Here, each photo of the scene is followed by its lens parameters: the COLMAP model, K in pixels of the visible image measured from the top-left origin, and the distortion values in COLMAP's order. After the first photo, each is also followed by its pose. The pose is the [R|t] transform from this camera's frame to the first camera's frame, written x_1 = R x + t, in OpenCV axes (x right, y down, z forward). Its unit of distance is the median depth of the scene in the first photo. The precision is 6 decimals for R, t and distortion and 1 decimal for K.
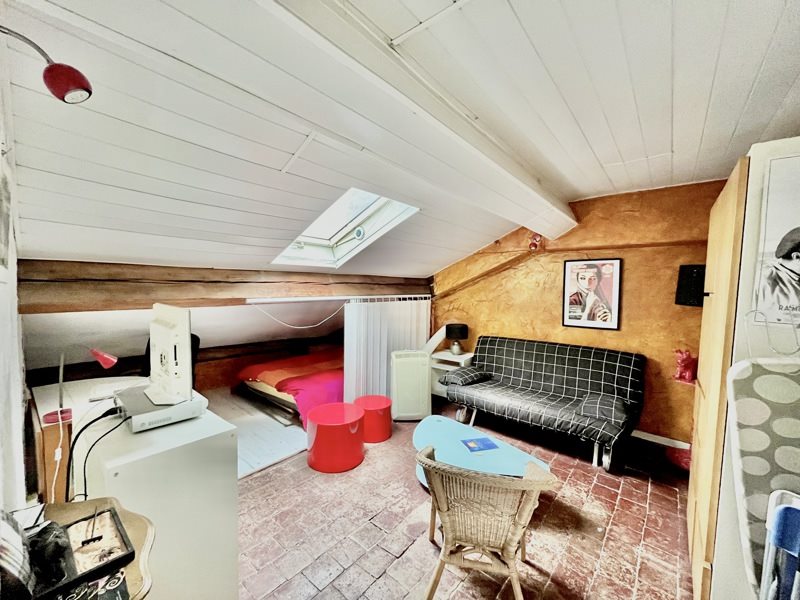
lens RADIAL K [[323.5, 0, 399.6], [0, 323.5, 301.8], [0, 0, 1]] dist [-0.004505, -0.000085]
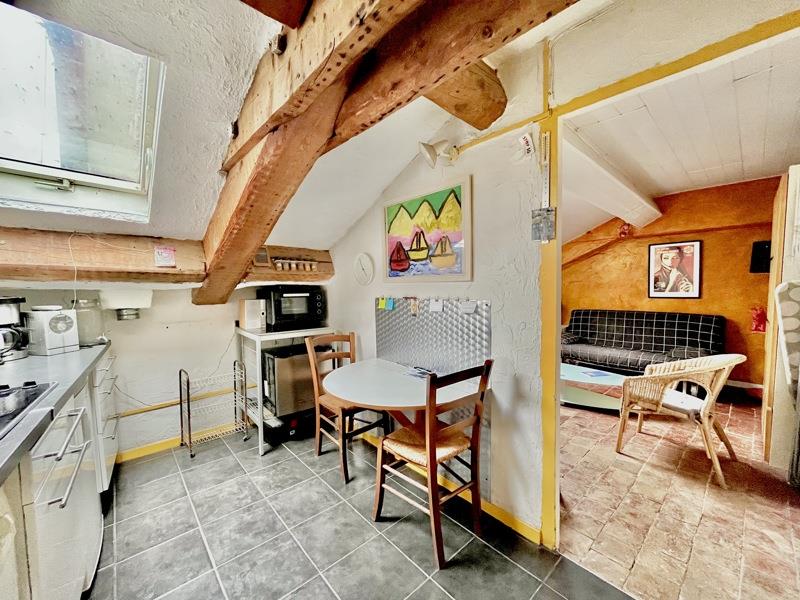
lens RADIAL K [[323.5, 0, 399.1], [0, 323.5, 302.0], [0, 0, 1]] dist [-0.004505, -0.000085]
pose [[0.990519, -0.022107, -0.135585, -0.301004], [0.021817, 0.999755, -0.003626, 0.082798], [0.135632, 0.000634, 0.990759, -0.385435]]
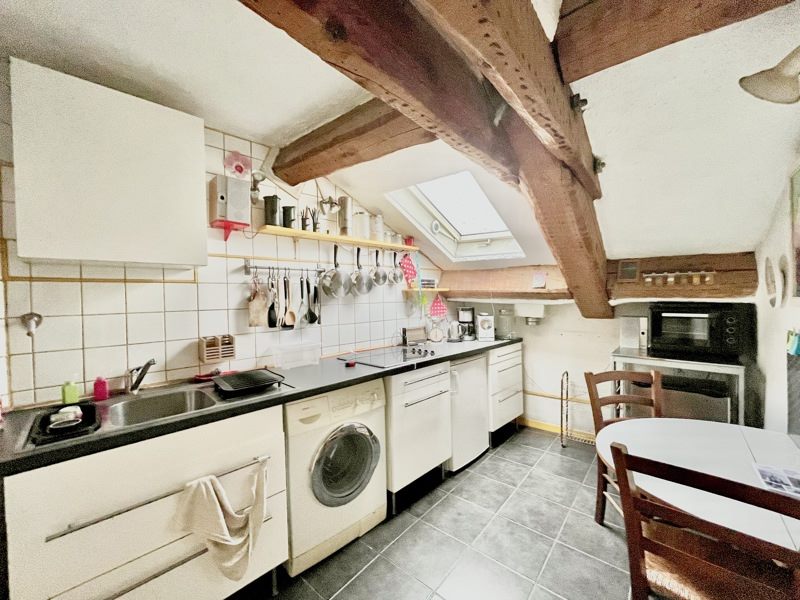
lens RADIAL K [[323.5, 0, 399.2], [0, 323.5, 302.9], [0, 0, 1]] dist [-0.004505, -0.000085]
pose [[-0.005984, 0.005149, -0.999969, -0.009399], [-0.039300, 0.999213, 0.005380, 0.049589], [0.999210, 0.039331, -0.005777, -0.169501]]
